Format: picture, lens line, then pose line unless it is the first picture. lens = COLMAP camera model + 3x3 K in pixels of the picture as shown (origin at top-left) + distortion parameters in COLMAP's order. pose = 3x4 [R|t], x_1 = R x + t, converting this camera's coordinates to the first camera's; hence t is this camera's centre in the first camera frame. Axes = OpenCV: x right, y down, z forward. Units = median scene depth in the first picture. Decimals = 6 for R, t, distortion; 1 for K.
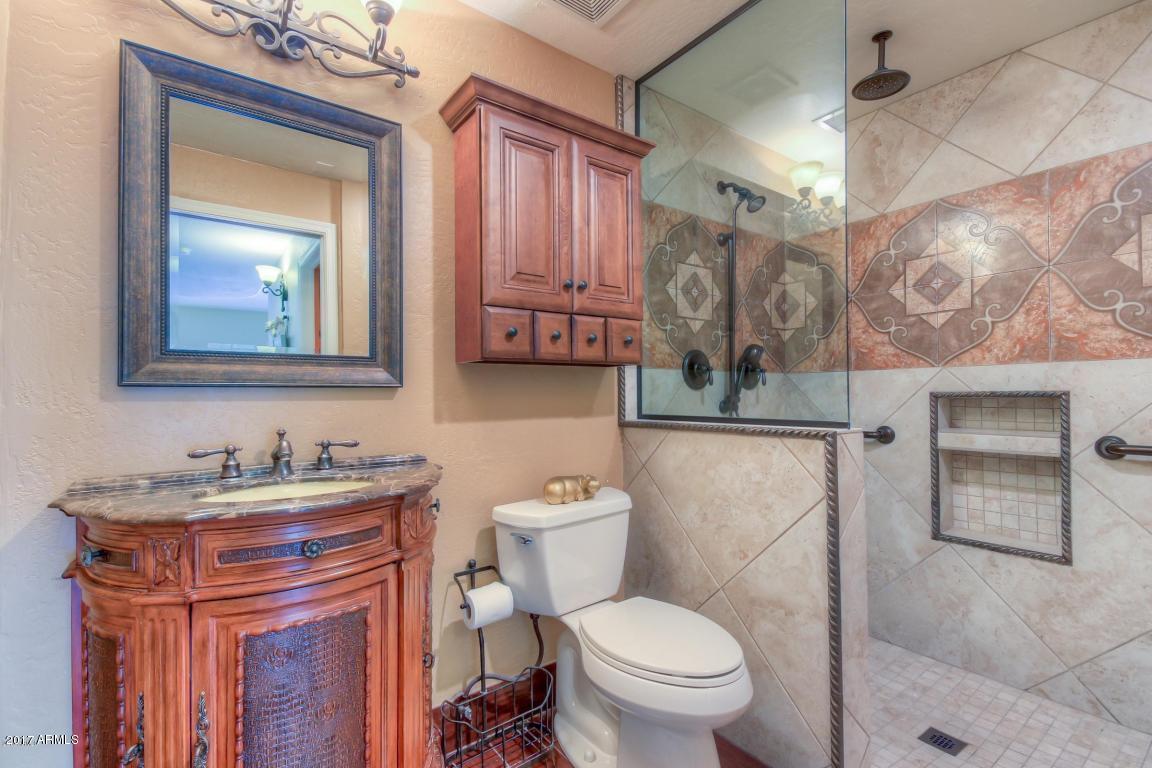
lens RADIAL K [[528.0, 0, 572.8], [0, 528.0, 386.5], [0, 0, 1]] dist [0.019998, -0.008249]
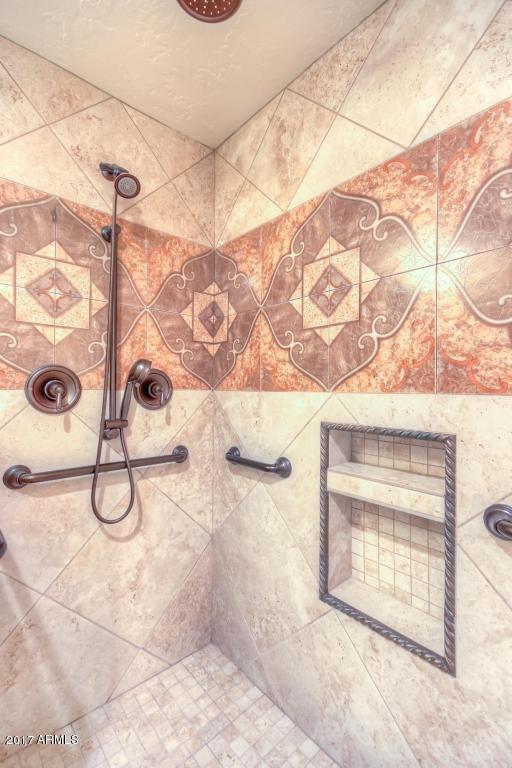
lens RADIAL K [[352.0, 0, 253.5], [0, 352.0, 383.9], [0, 0, 1]] dist [0.019998, -0.008249]
pose [[0.994848, 0.013268, 0.100507, 0.531995], [-0.014048, 0.999876, 0.007055, -0.053514], [-0.100401, -0.008430, 0.994911, 0.481149]]
